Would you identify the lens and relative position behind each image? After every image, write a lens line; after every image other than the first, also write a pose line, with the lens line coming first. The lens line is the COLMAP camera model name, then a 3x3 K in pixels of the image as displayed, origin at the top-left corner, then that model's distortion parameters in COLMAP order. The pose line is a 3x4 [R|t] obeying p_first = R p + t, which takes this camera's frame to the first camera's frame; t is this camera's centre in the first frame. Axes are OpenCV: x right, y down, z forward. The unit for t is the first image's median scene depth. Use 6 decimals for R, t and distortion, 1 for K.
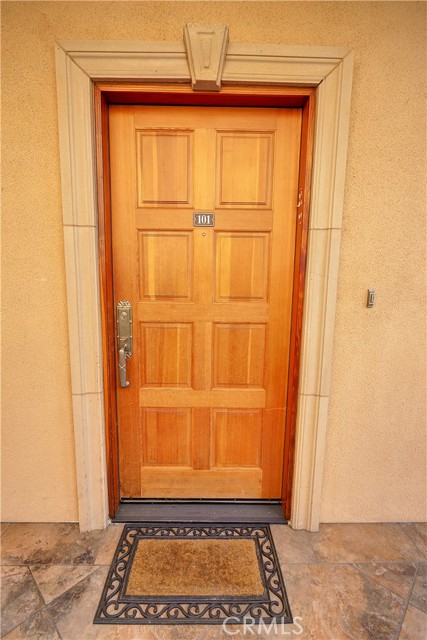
lens RADIAL K [[297.8, 0, 213.5], [0, 297.8, 320.0], [0, 0, 1]] dist [0.000629, -0.000096]
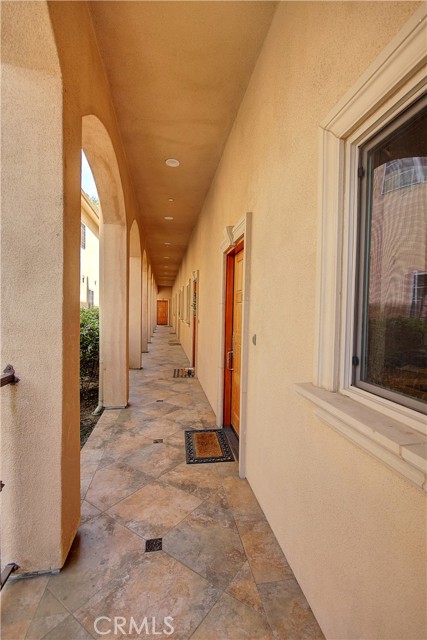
lens RADIAL K [[297.8, 0, 213.5], [0, 297.8, 320.0], [0, 0, 1]] dist [0.000629, -0.000096]
pose [[0.156164, 0.024566, -0.987426, 2.229302], [-0.144307, 0.989531, 0.001795, -0.155697], [0.977133, 0.142212, 0.158075, 0.544626]]
